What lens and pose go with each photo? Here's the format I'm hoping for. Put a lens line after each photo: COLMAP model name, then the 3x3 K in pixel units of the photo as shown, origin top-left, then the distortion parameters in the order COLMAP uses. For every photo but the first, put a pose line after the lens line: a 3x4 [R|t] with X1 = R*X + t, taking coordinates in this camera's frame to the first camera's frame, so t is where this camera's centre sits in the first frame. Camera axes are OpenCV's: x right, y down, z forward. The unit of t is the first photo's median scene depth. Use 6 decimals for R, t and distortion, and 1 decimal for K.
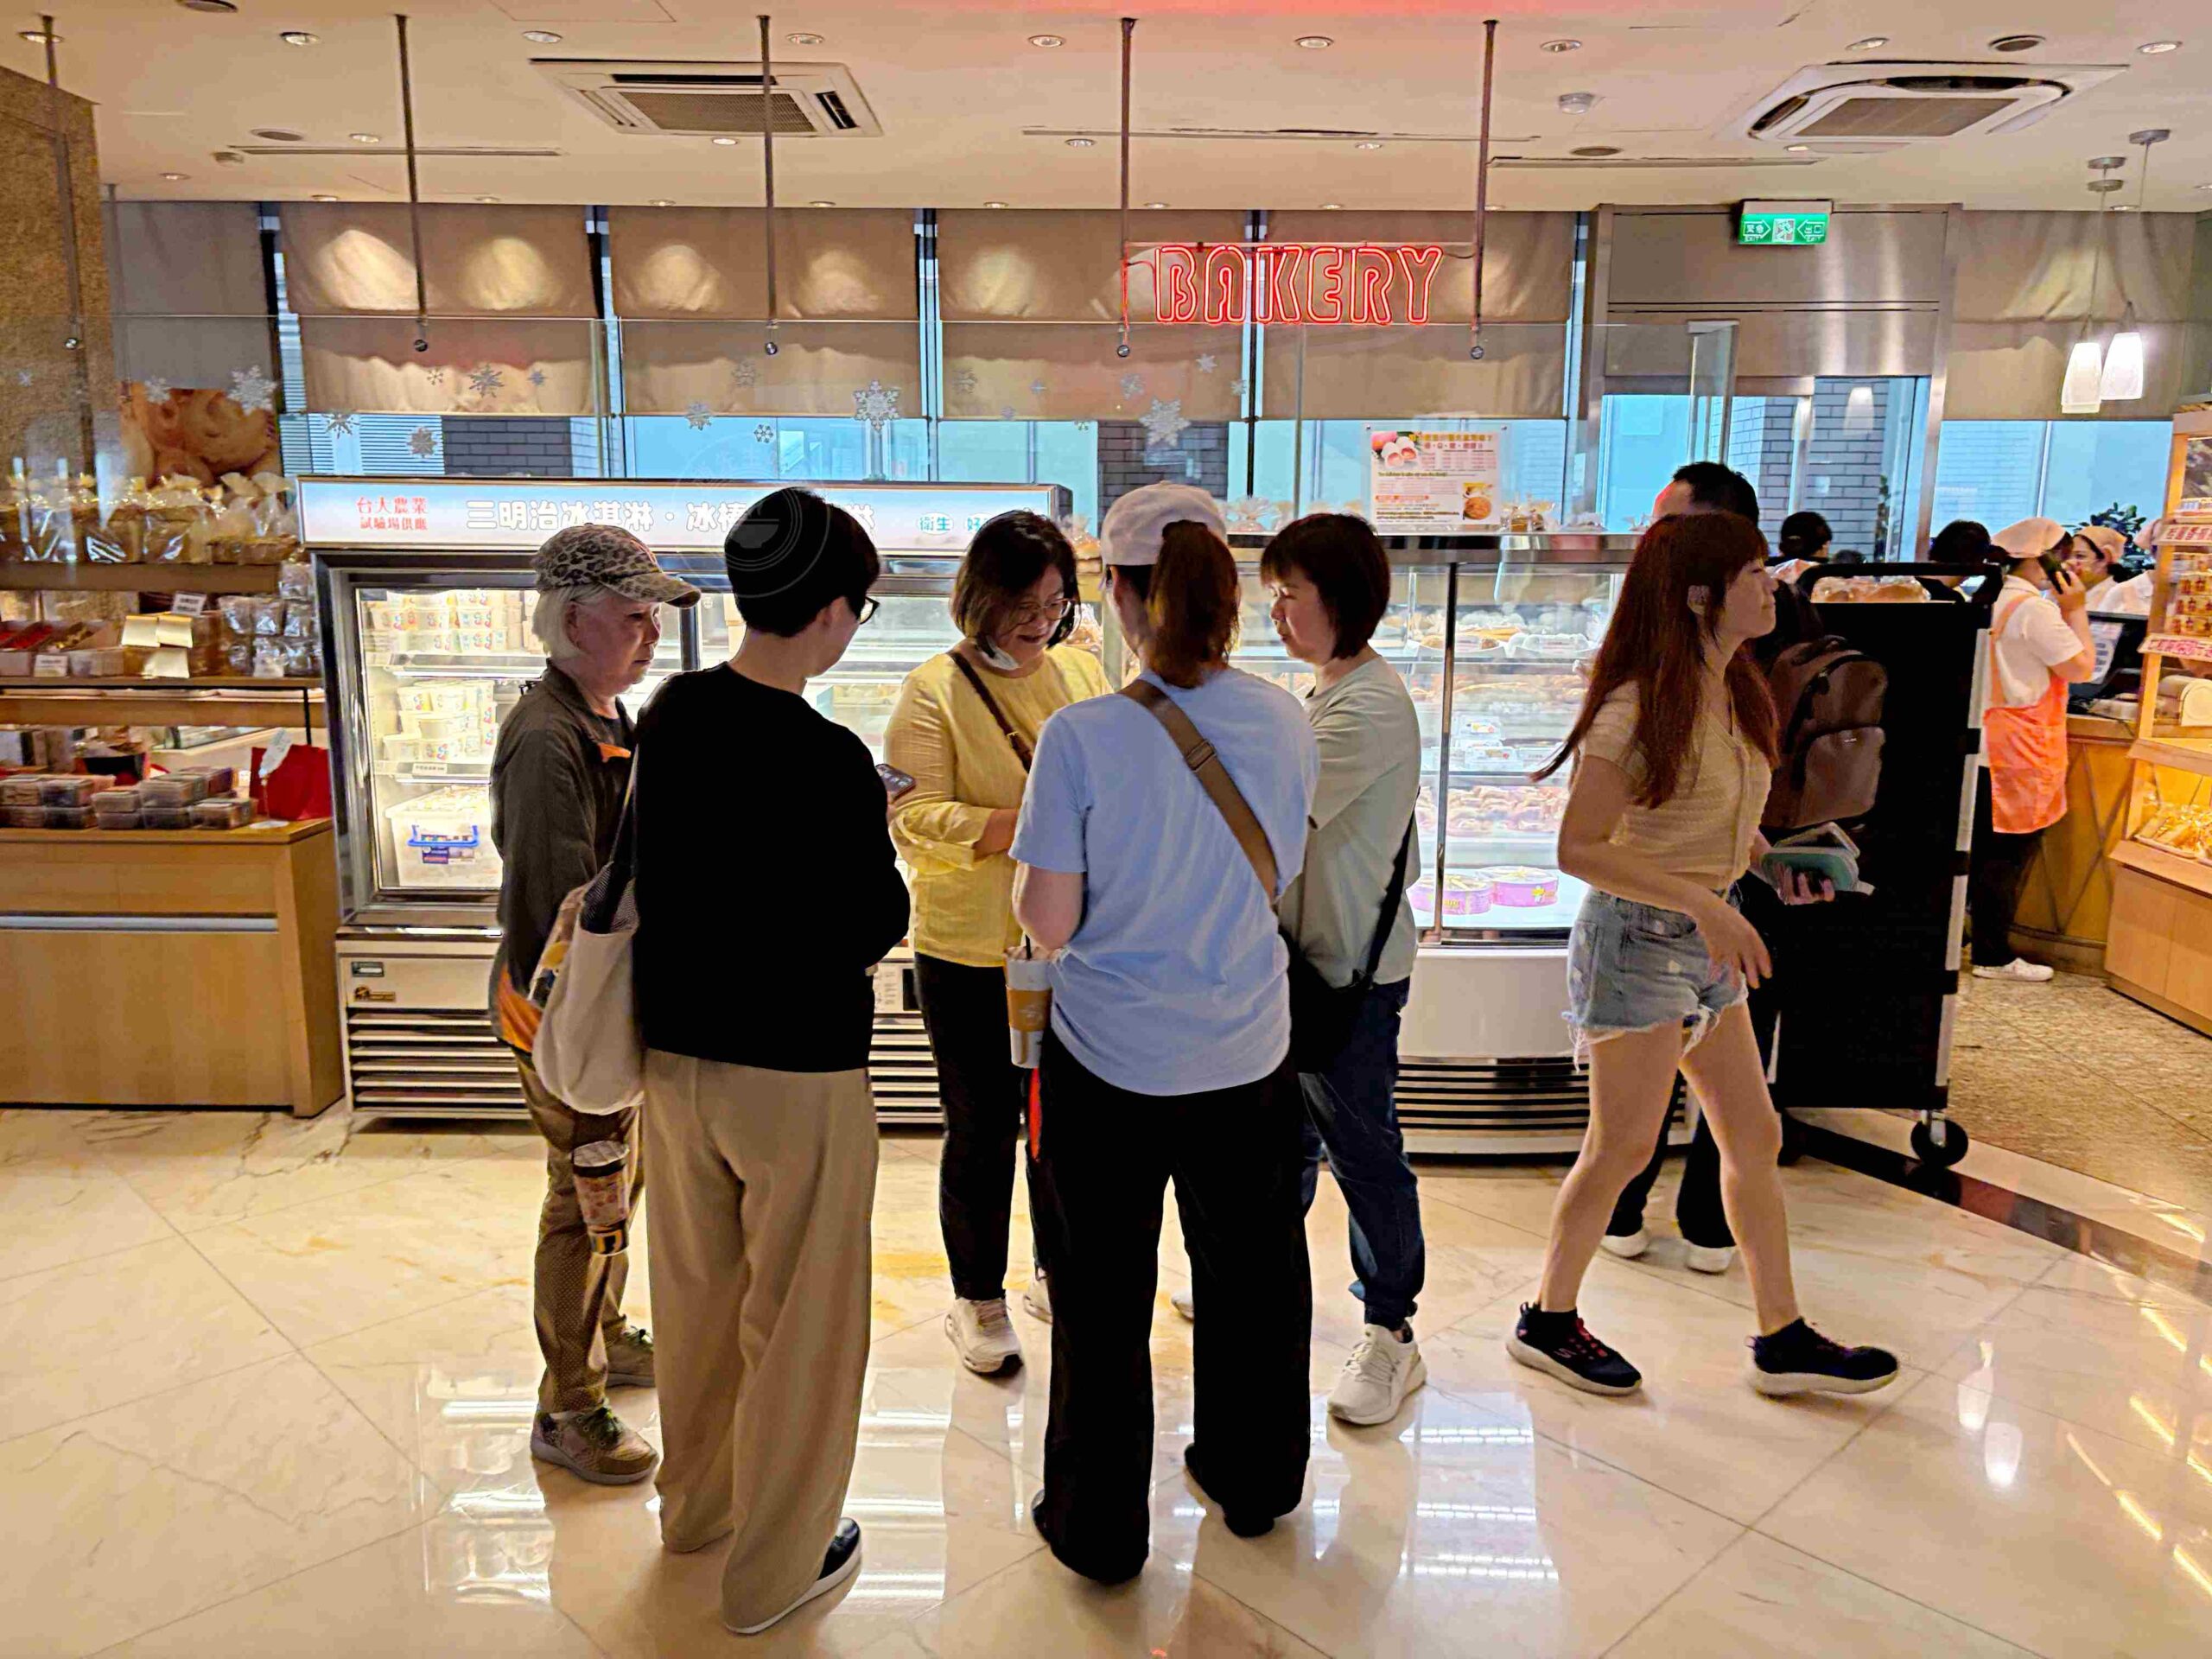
lens RADIAL K [[1684.2, 0, 1108.9], [0, 1684.2, 833.7], [0, 0, 1]] dist [0.003954, 0.001684]
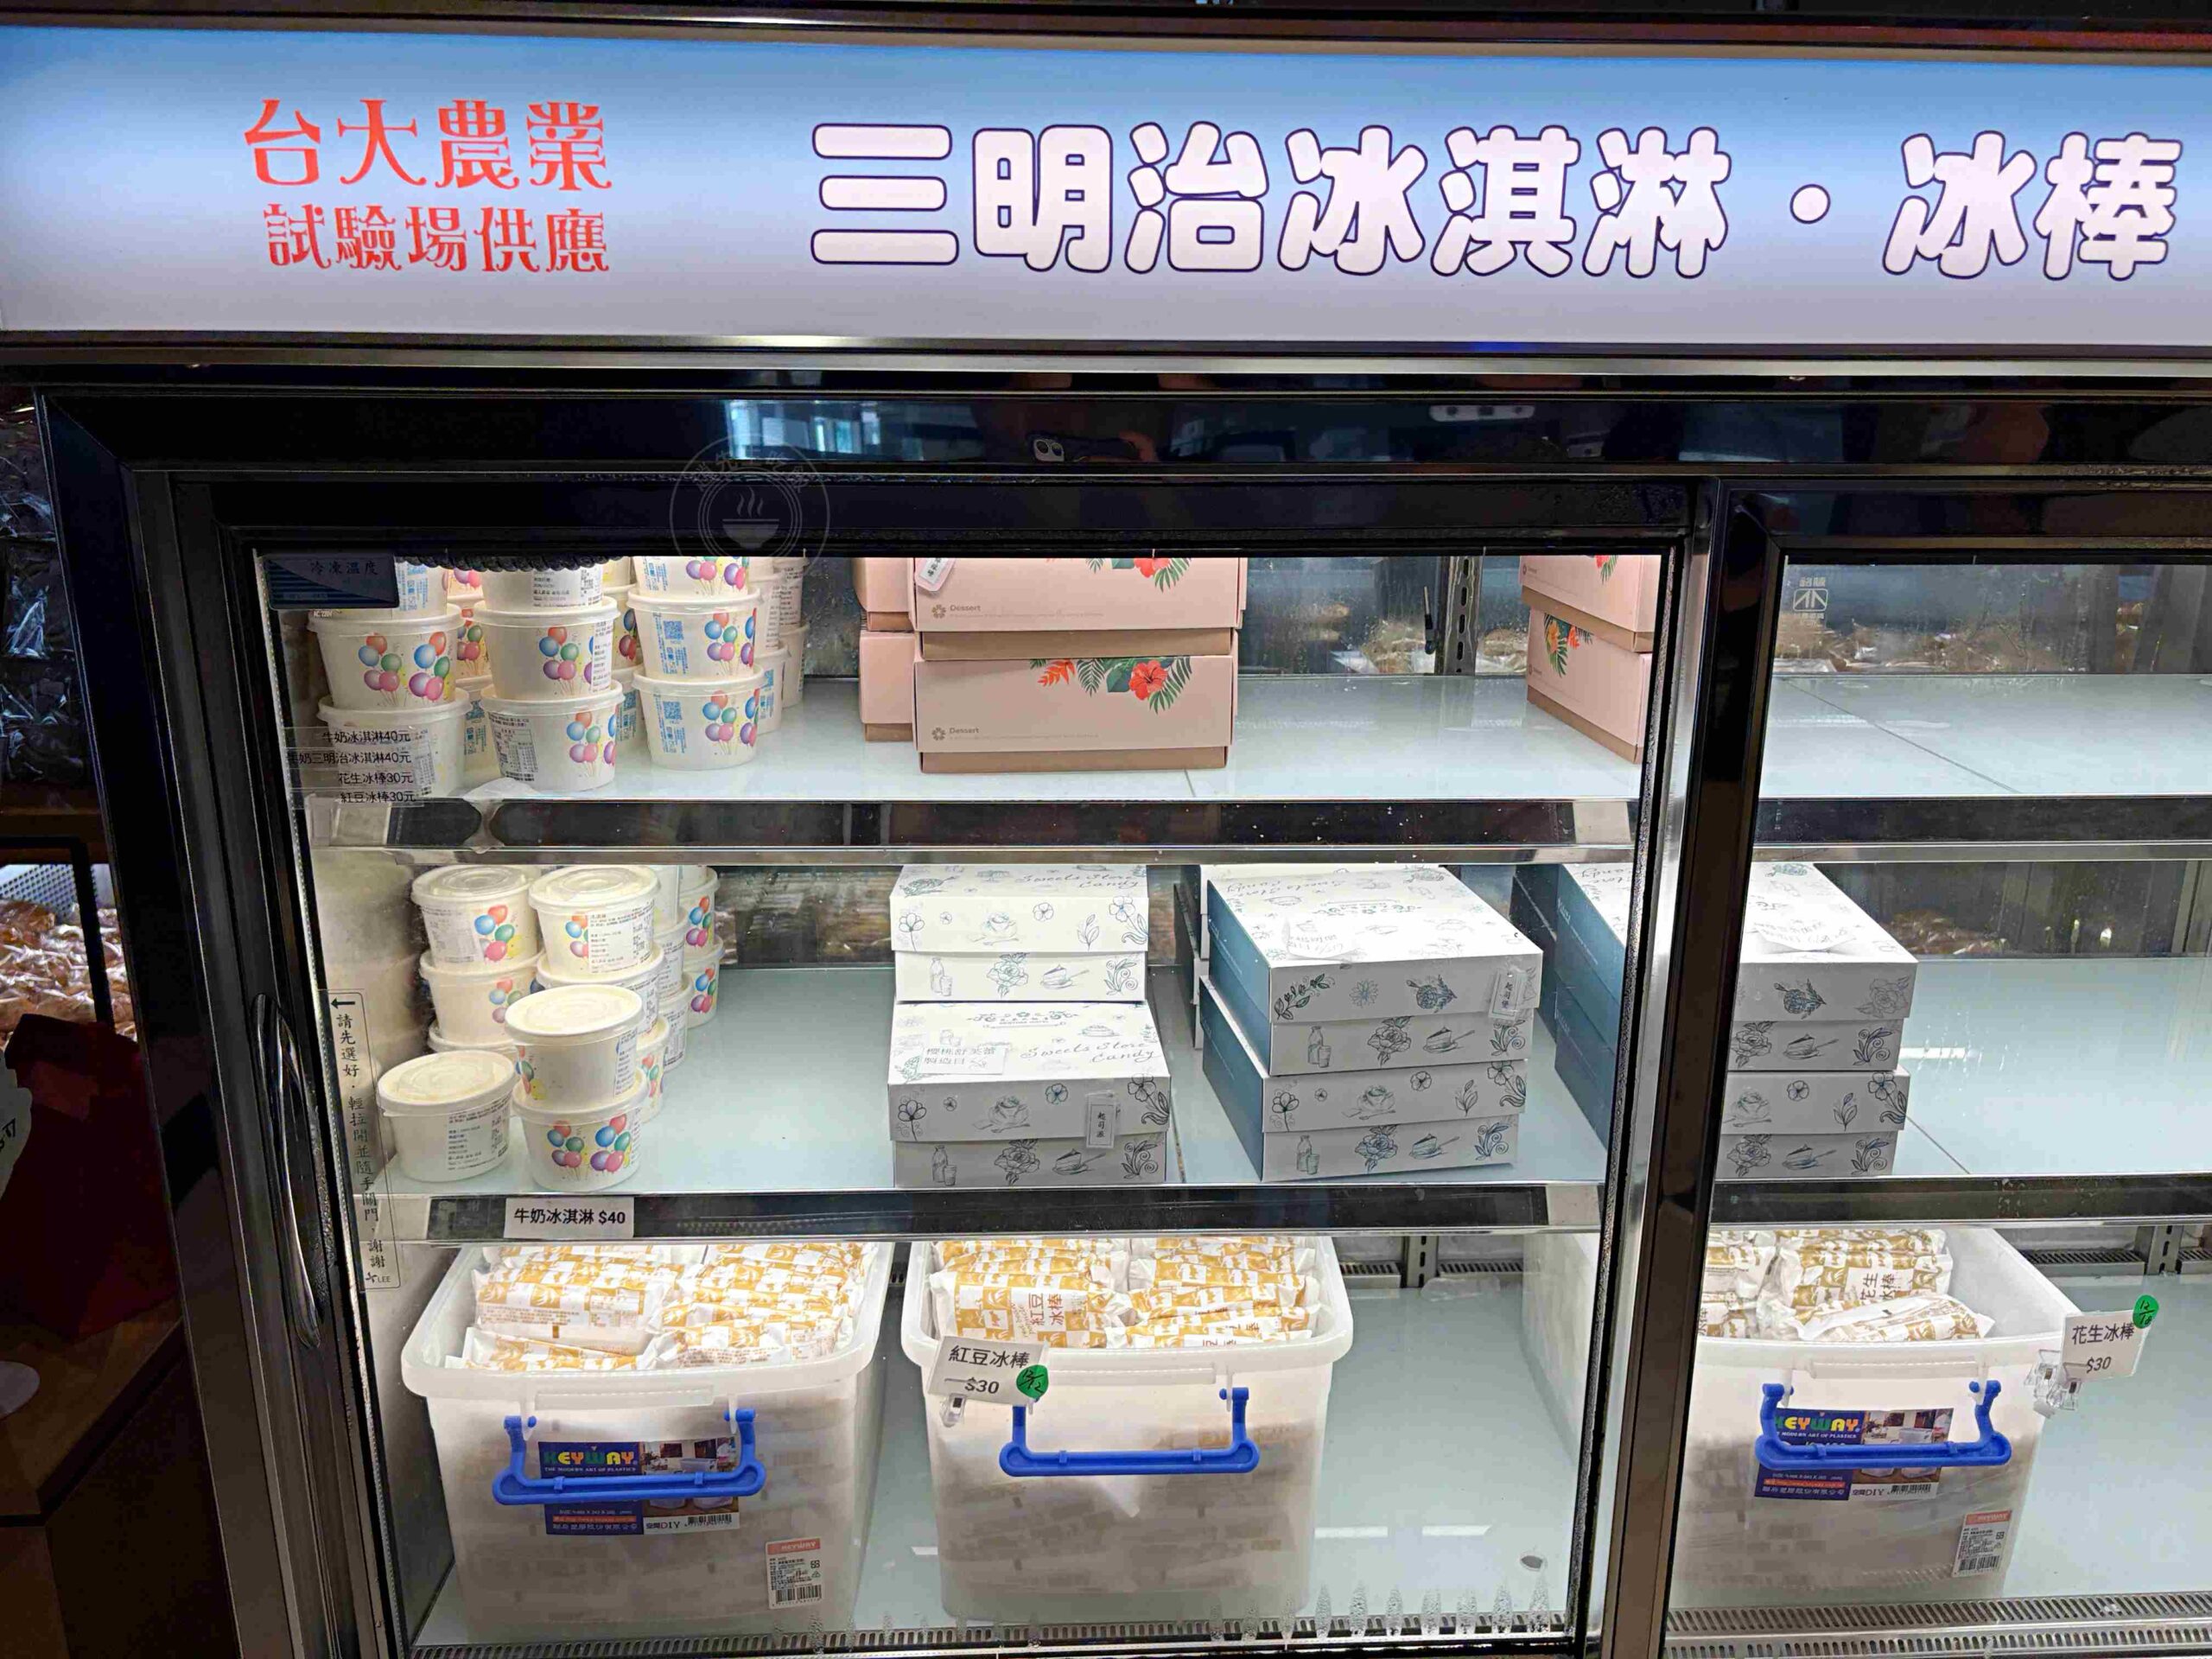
lens RADIAL K [[1684.2, 0, 1106.3], [0, 1684.2, 829.0], [0, 0, 1]] dist [0.003954, 0.001684]
pose [[0.997144, -0.020479, 0.072693, -0.361065], [0.013806, 0.995743, 0.091137, -0.131220], [-0.074250, -0.089873, 0.993182, 0.788394]]
